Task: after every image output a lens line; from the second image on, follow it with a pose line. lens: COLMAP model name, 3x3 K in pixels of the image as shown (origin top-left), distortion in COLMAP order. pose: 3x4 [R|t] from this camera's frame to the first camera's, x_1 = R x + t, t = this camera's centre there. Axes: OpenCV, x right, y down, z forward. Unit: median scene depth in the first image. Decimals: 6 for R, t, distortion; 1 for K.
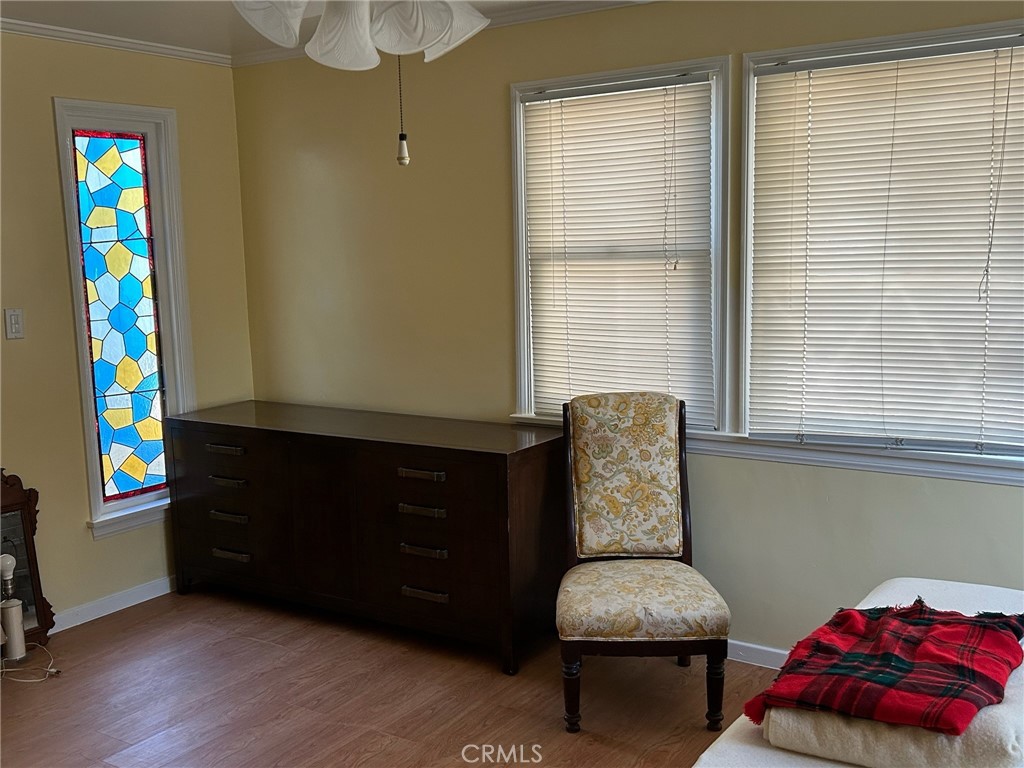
lens RADIAL K [[1053.2, 0, 507.9], [0, 1053.2, 382.6], [0, 0, 1]] dist [0.050988, 0.000000]
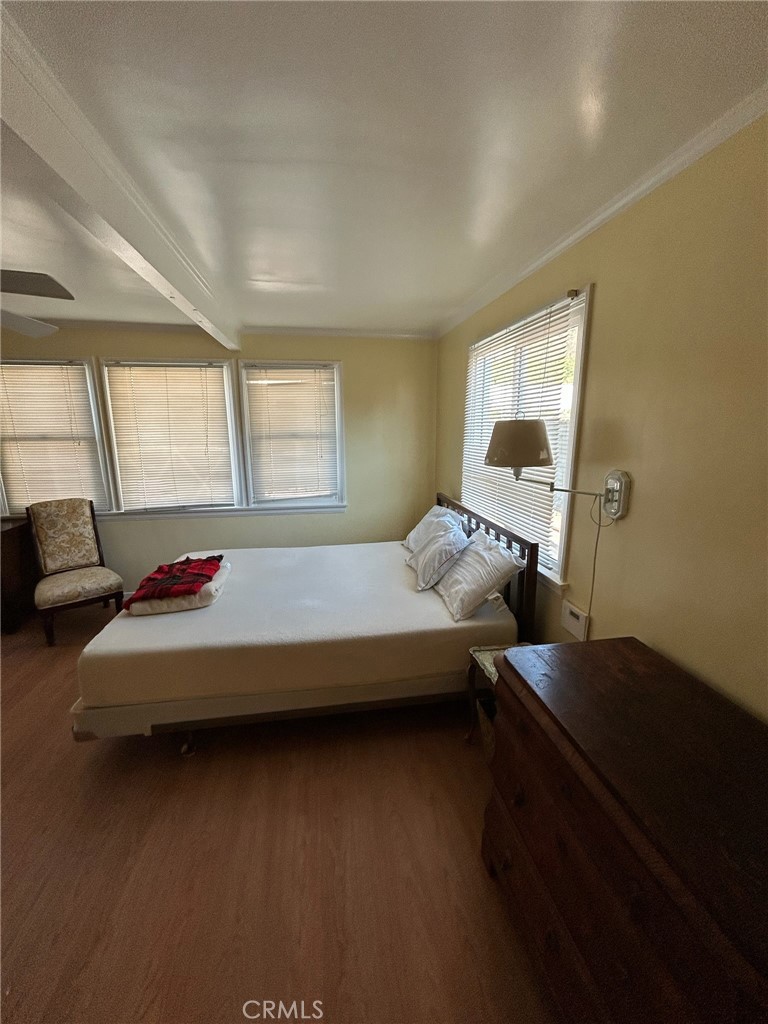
lens RADIAL K [[411.3, 0, 380.2], [0, 411.3, 509.1], [0, 0, 1]] dist [0.006210, 0.000618]
pose [[0.727978, -0.120017, 0.675015, 0.009106], [0.080524, 0.992712, 0.089661, 0.005908], [-0.680856, -0.010916, 0.732336, -0.142886]]
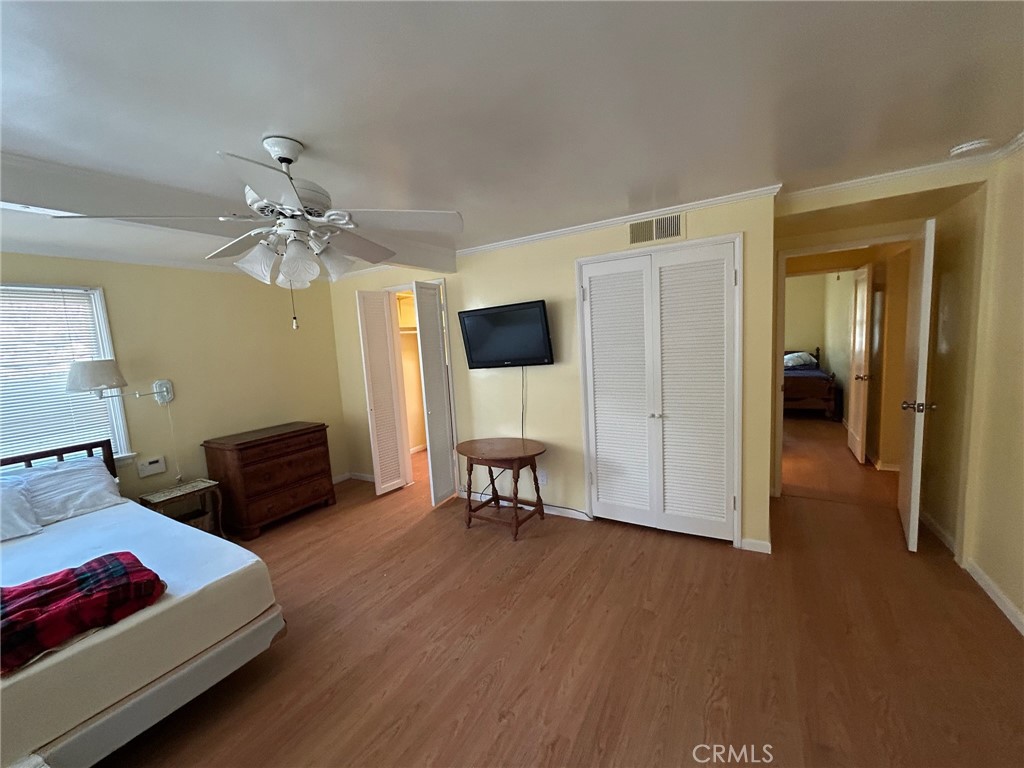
lens RADIAL K [[411.3, 0, 514.1], [0, 411.3, 382.8], [0, 0, 1]] dist [0.006210, 0.000618]
pose [[-0.994669, 0.094303, -0.041723, -0.277299], [0.081230, 0.965771, 0.246349, -0.137887], [0.063526, 0.241647, -0.968283, 0.993798]]
